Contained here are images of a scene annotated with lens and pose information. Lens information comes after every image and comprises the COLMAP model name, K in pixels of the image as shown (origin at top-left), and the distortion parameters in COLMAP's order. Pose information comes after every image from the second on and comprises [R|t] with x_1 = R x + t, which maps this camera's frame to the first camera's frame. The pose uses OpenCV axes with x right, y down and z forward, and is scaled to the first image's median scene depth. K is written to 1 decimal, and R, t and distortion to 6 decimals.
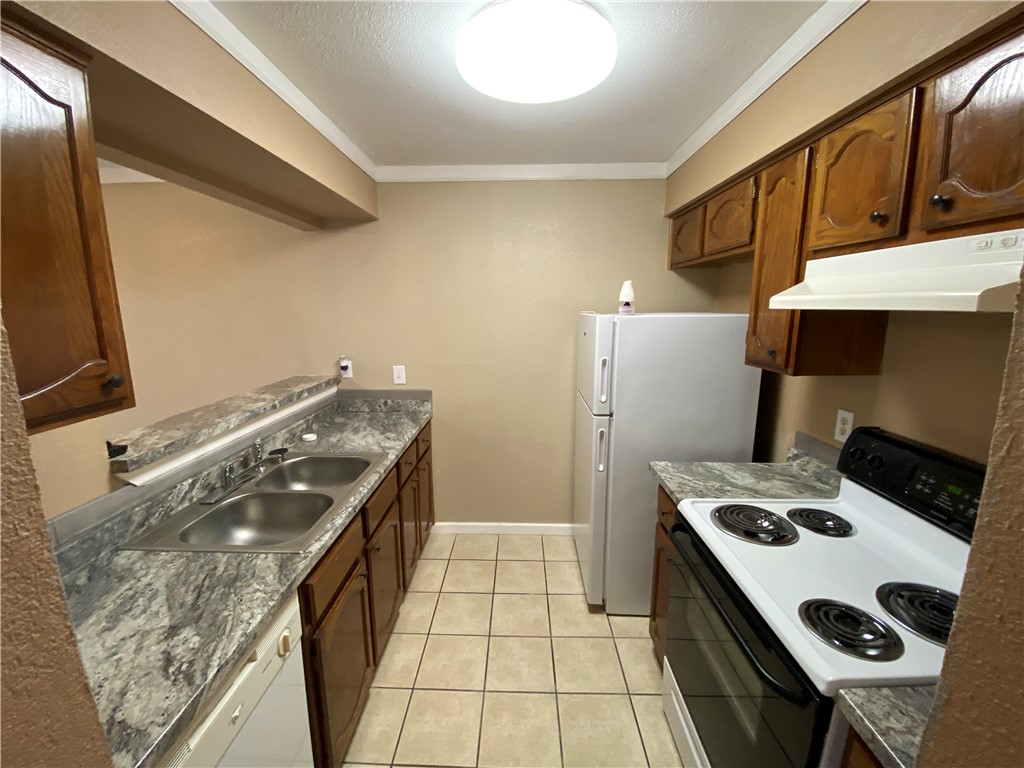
lens RADIAL K [[412.0, 0, 512.0], [0, 412.0, 384.0], [0, 0, 1]] dist [0.028580, -0.029793]
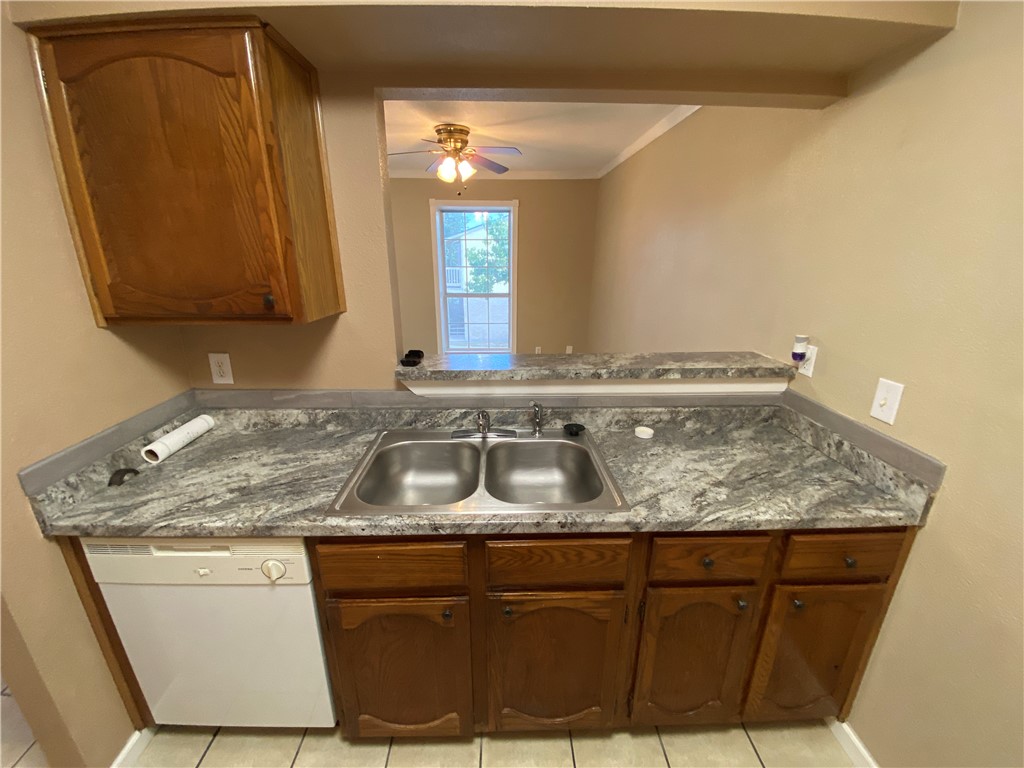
lens RADIAL K [[412.0, 0, 512.0], [0, 412.0, 384.0], [0, 0, 1]] dist [0.028580, -0.029793]
pose [[0.039940, 0.304393, -0.951709, 0.244466], [-0.186454, 0.938010, 0.292187, -0.175907], [0.981652, 0.165780, 0.094219, 1.024226]]
